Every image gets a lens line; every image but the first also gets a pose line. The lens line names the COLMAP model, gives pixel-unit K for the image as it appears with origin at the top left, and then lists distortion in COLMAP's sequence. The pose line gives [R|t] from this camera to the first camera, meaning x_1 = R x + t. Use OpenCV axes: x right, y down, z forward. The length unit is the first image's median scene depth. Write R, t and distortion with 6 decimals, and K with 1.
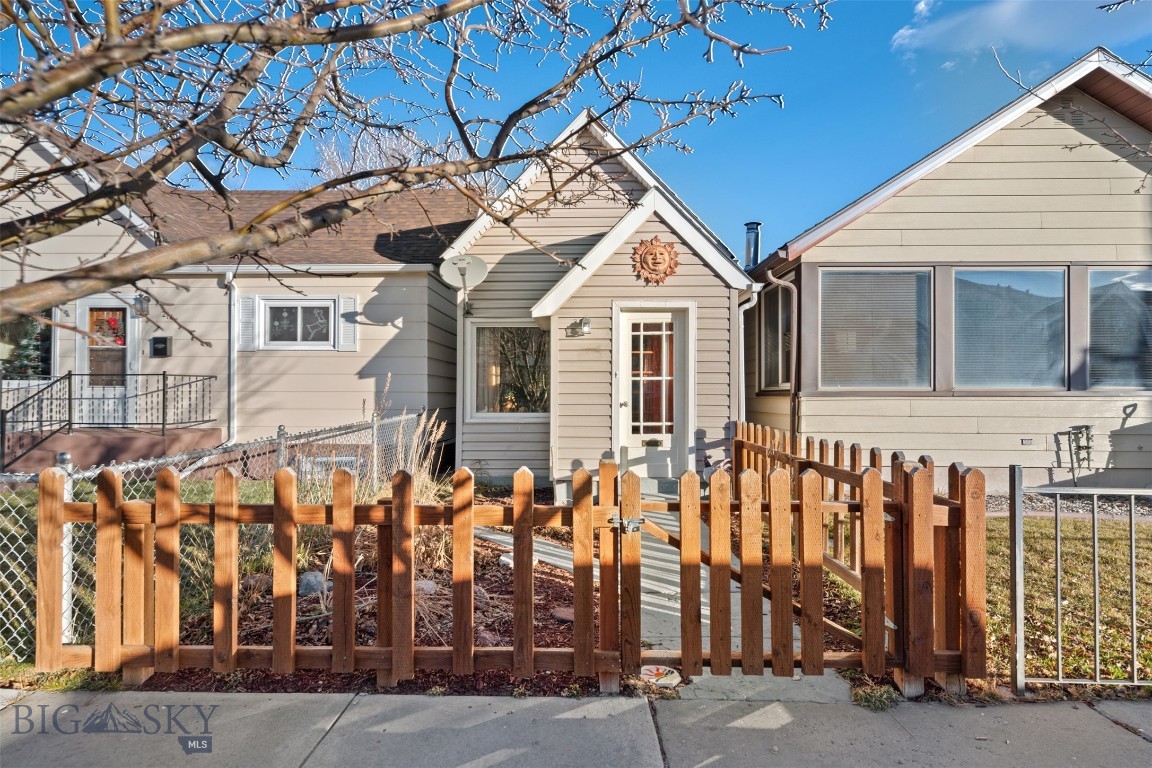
lens RADIAL K [[584.2, 0, 576.0], [0, 584.2, 384.0], [0, 0, 1]] dist [-0.002540, -0.000187]
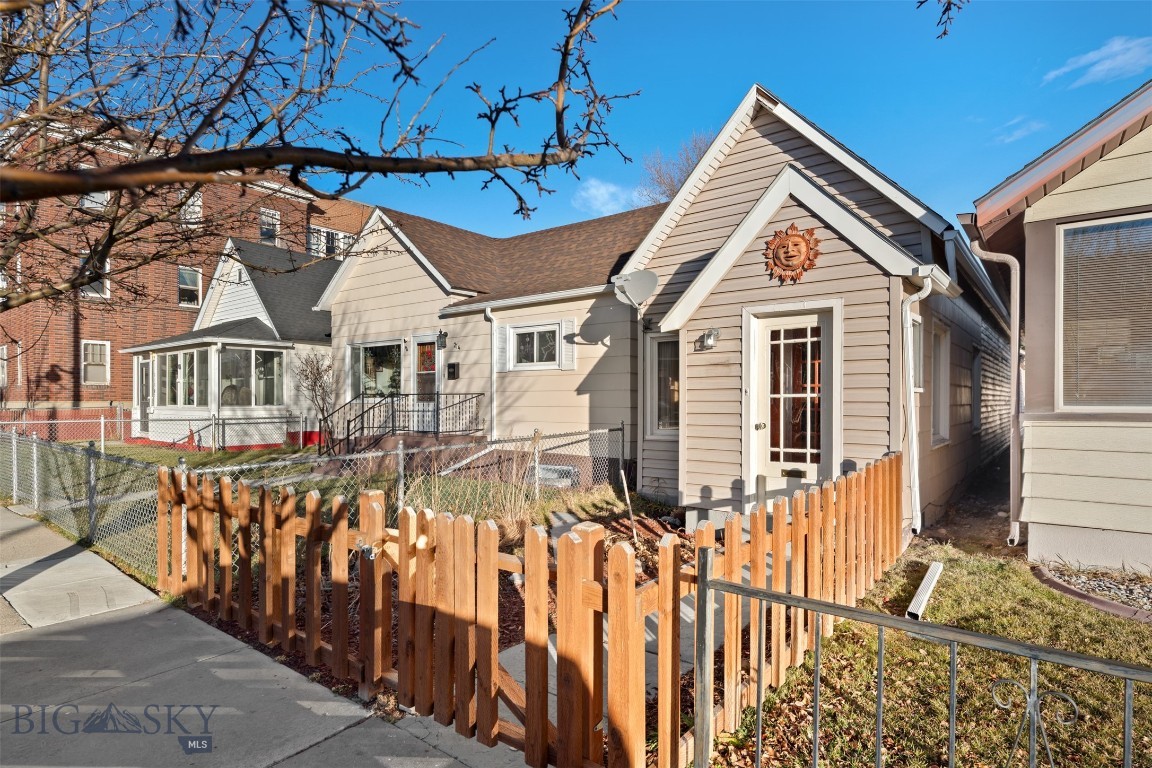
lens RADIAL K [[612.2, 0, 575.6], [0, 612.2, 395.0], [0, 0, 1]] dist [0.000616, 0.000136]
pose [[0.803268, -0.008694, -0.595555, 0.398610], [0.013952, 0.999894, 0.004222, -0.018497], [0.595455, -0.011700, 0.803304, 0.115662]]
